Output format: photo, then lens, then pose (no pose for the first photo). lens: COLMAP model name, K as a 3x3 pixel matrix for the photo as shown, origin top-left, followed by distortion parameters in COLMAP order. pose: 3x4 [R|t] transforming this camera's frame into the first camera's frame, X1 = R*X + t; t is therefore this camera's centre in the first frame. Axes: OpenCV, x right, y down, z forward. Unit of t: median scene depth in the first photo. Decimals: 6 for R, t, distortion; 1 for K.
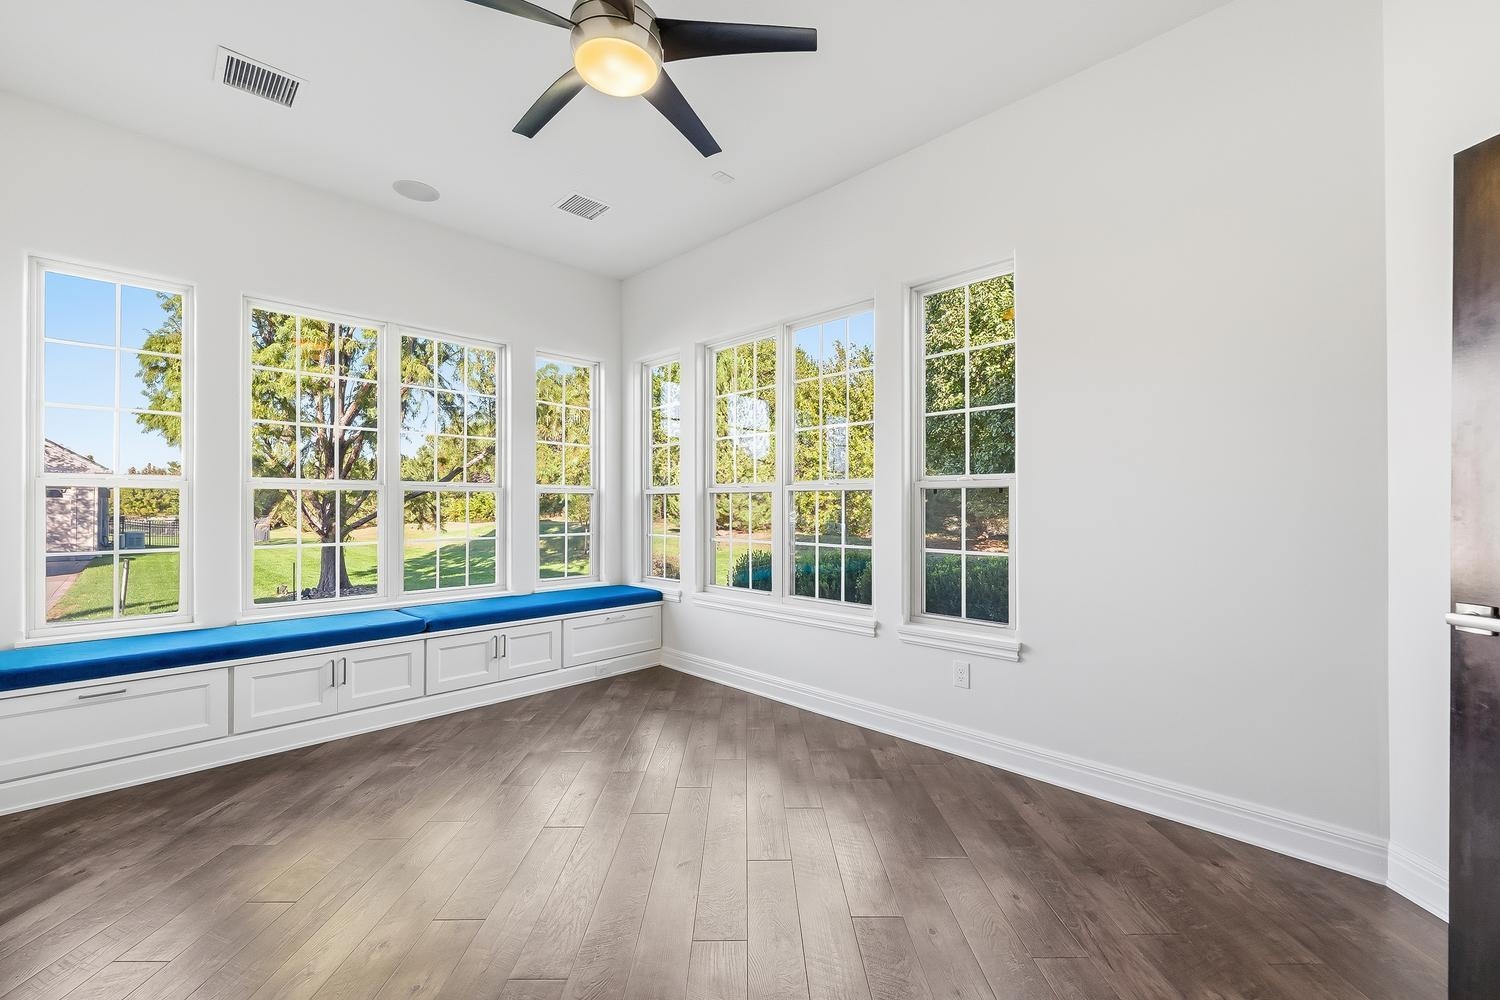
lens RADIAL K [[604.3, 0, 745.8], [0, 604.3, 495.9], [0, 0, 1]] dist [-0.000564, -0.000065]
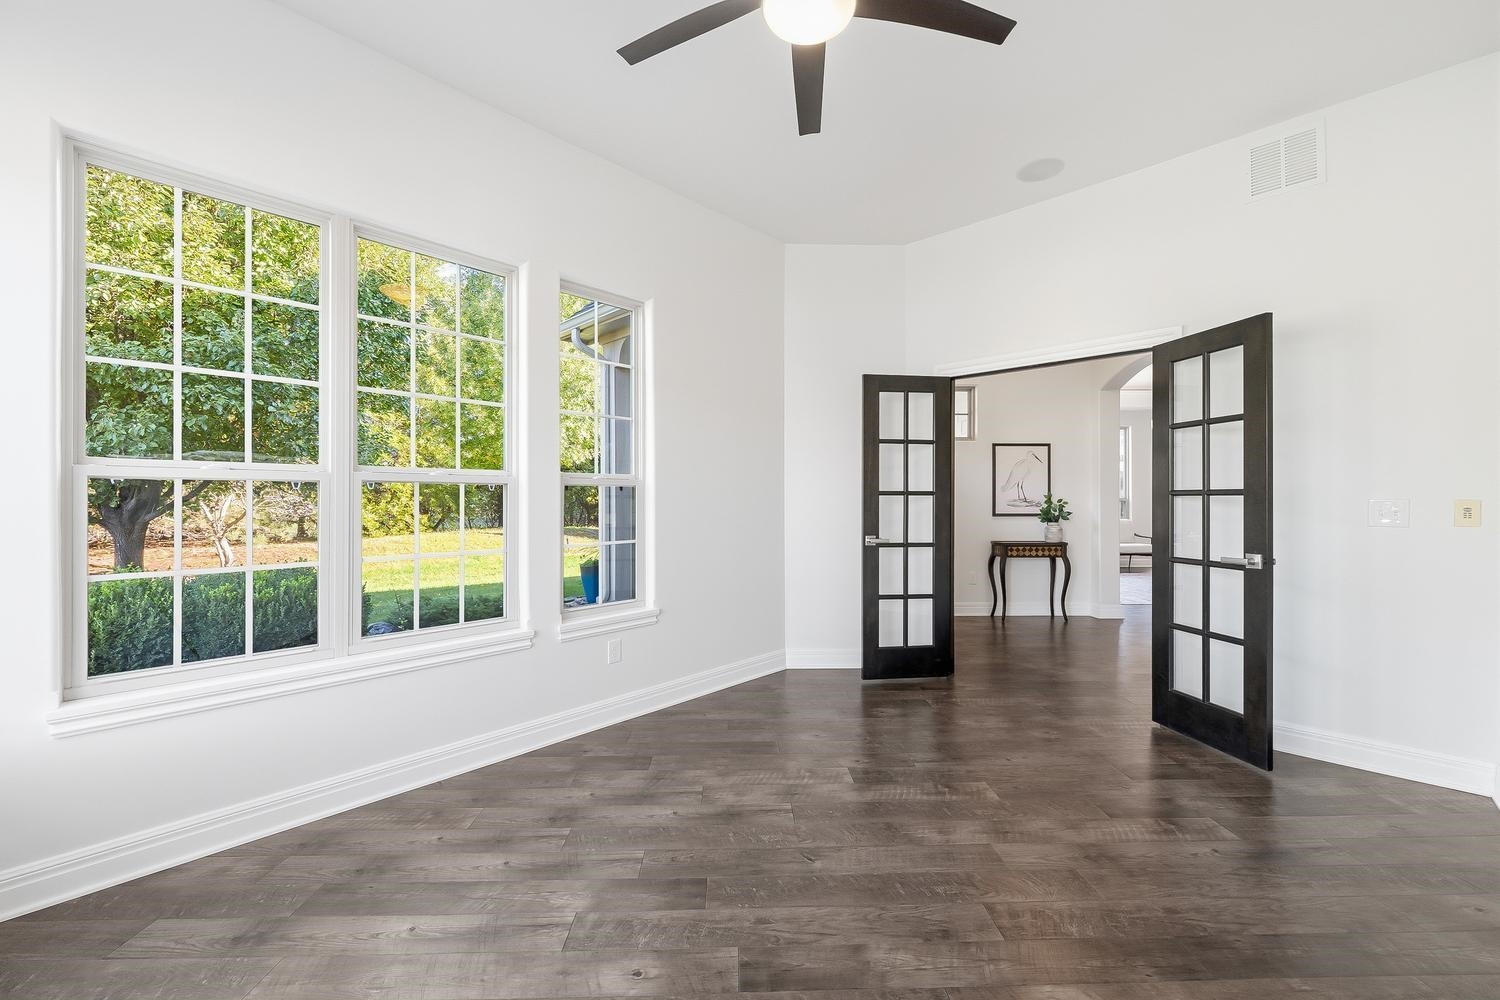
lens RADIAL K [[604.3, 0, 745.8], [0, 604.3, 495.9], [0, 0, 1]] dist [-0.000564, -0.000065]
pose [[-0.025503, 0.010753, 0.999617, -0.626643], [-0.007132, 0.999915, -0.010938, 0.014776], [-0.999649, -0.007408, -0.025424, 0.639292]]
